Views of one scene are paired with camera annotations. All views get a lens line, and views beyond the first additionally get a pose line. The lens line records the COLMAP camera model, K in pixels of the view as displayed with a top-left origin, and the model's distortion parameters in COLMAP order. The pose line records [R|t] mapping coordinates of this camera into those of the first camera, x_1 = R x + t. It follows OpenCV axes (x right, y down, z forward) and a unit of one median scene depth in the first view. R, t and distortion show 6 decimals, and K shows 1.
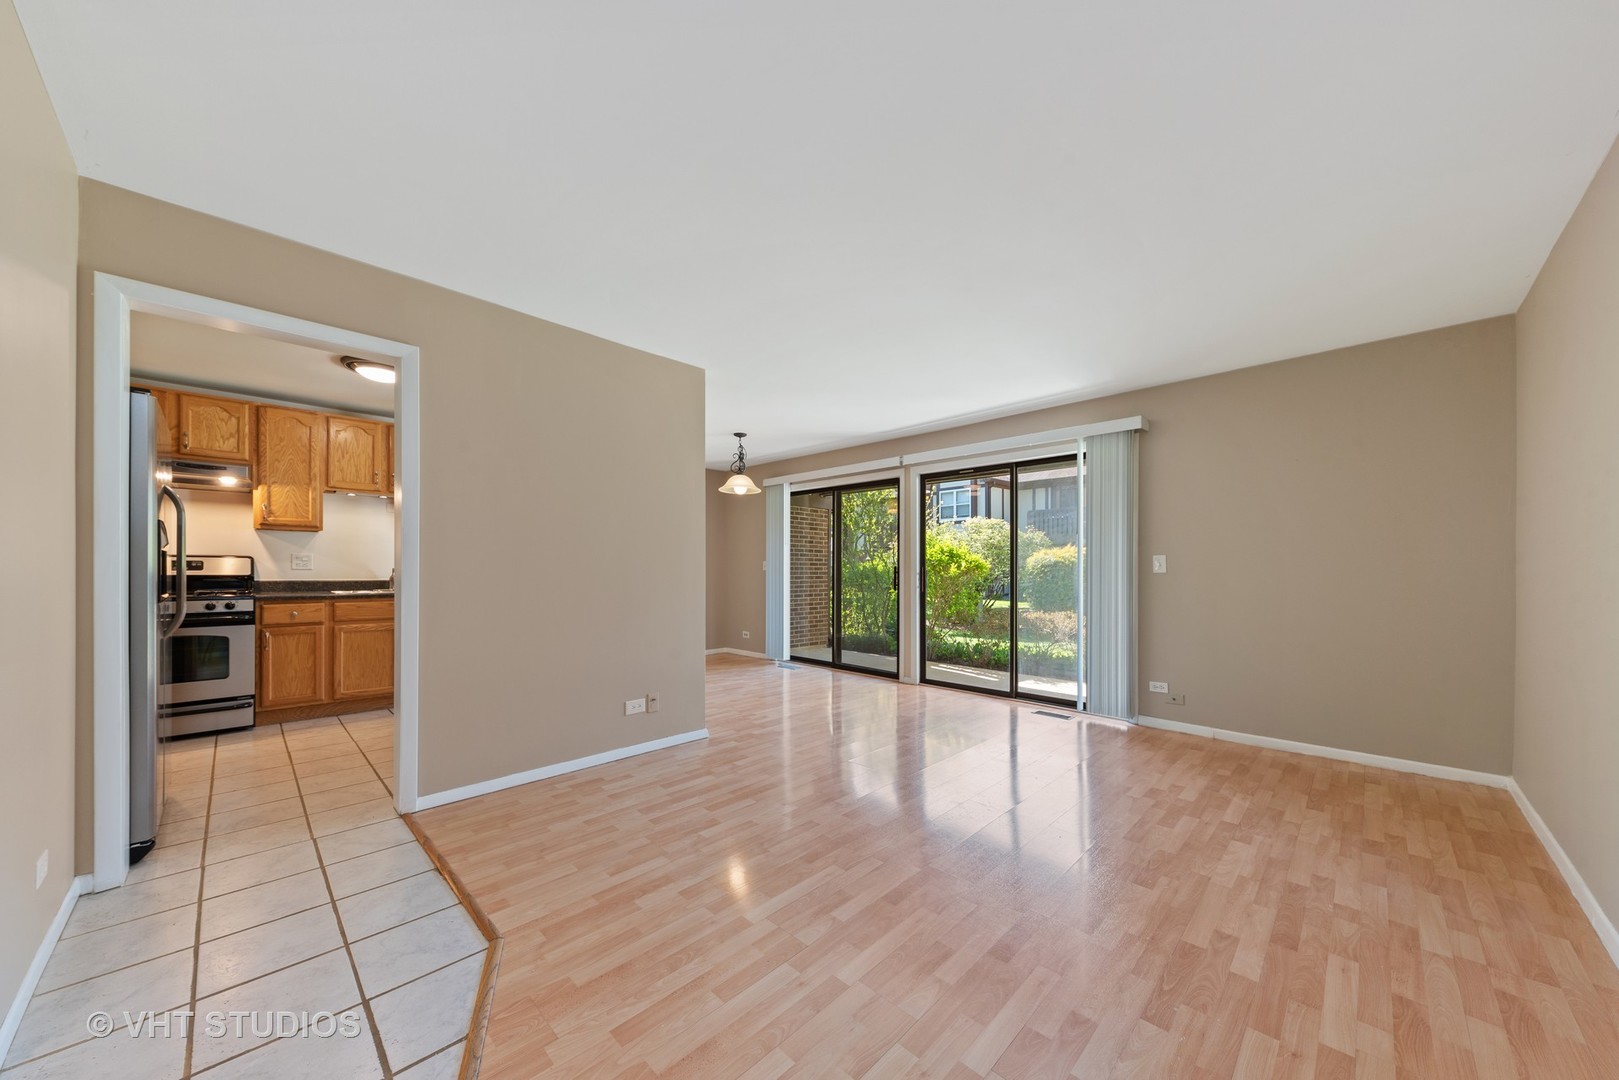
lens RADIAL K [[557.9, 0, 803.7], [0, 557.9, 572.6], [0, 0, 1]] dist [0.006669, -0.002096]
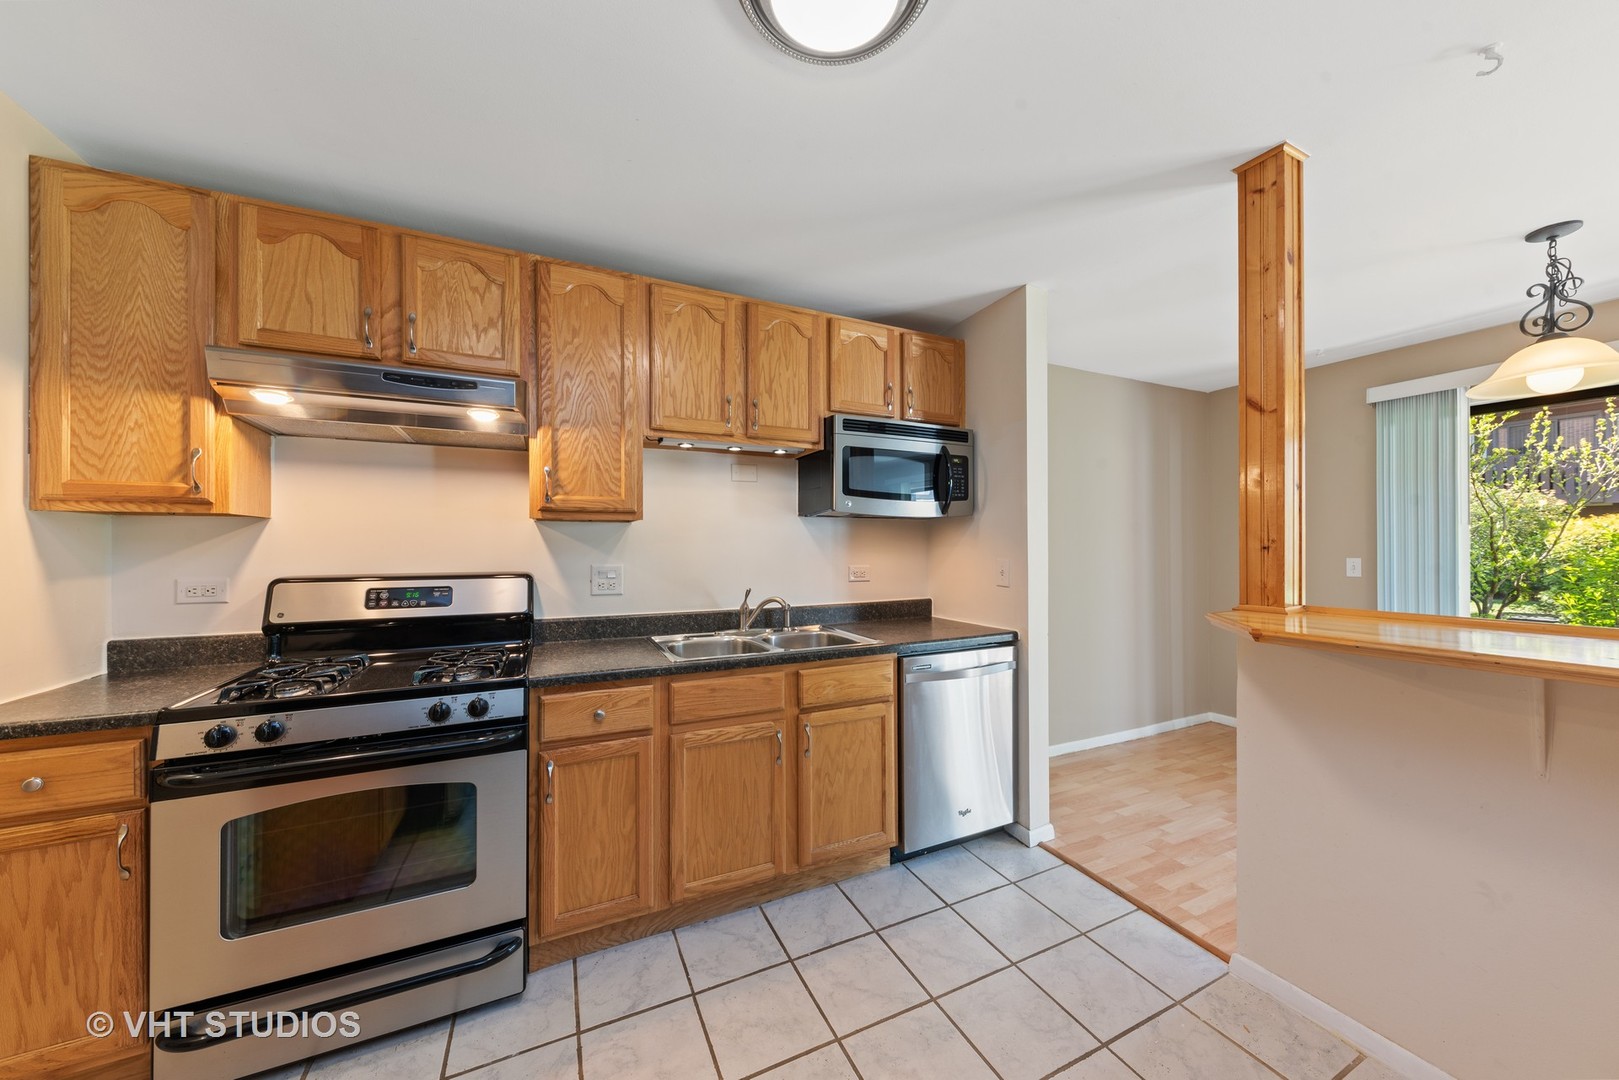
lens RADIAL K [[557.9, 0, 808.5], [0, 557.9, 548.6], [0, 0, 1]] dist [0.006669, -0.002096]
pose [[0.937333, -0.006684, -0.348370, -0.627681], [0.005125, 0.999972, -0.005395, -0.052583], [0.348396, 0.003271, 0.937342, 0.673555]]
